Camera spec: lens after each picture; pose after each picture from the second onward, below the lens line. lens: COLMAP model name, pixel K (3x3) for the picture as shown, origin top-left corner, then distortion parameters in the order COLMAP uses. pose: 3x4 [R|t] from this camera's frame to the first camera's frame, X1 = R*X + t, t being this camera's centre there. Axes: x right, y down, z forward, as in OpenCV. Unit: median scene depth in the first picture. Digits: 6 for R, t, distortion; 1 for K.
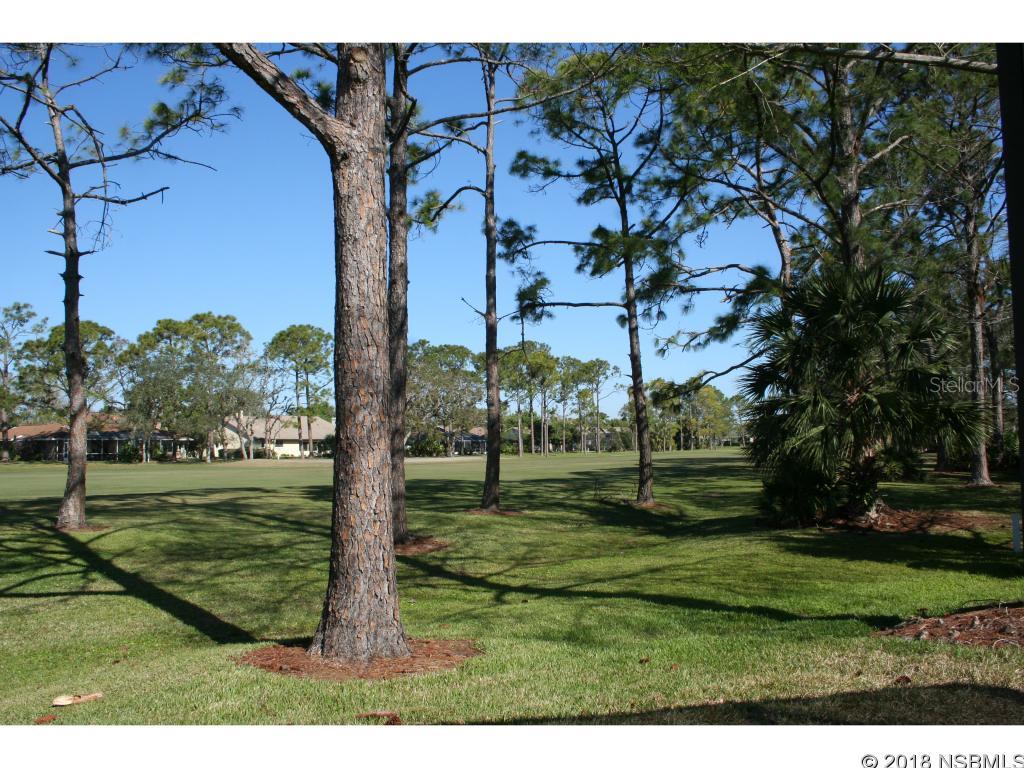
lens RADIAL K [[871.2, 0, 506.4], [0, 871.2, 387.7], [0, 0, 1]] dist [-0.146647, 0.122342]
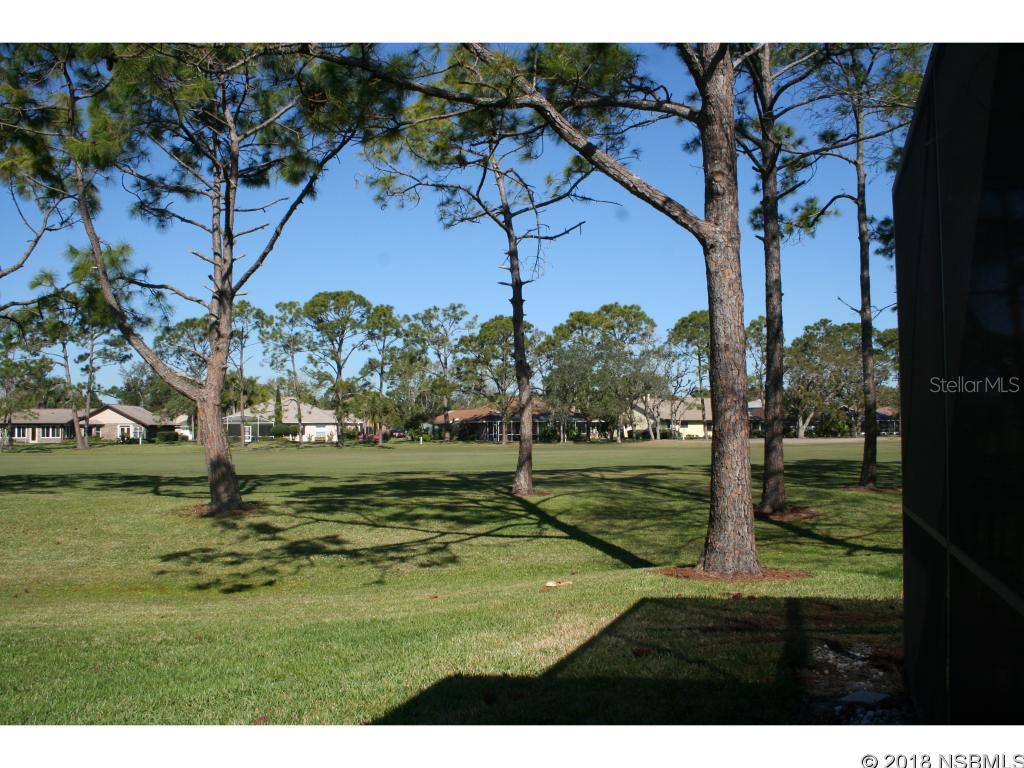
lens RADIAL K [[871.2, 0, 506.4], [0, 871.2, 387.7], [0, 0, 1]] dist [-0.146647, 0.122342]
pose [[0.895850, -0.016588, -0.444047, 0.044110], [0.026906, 0.999494, 0.016945, -0.014807], [0.443541, -0.027128, 0.895843, -0.148981]]
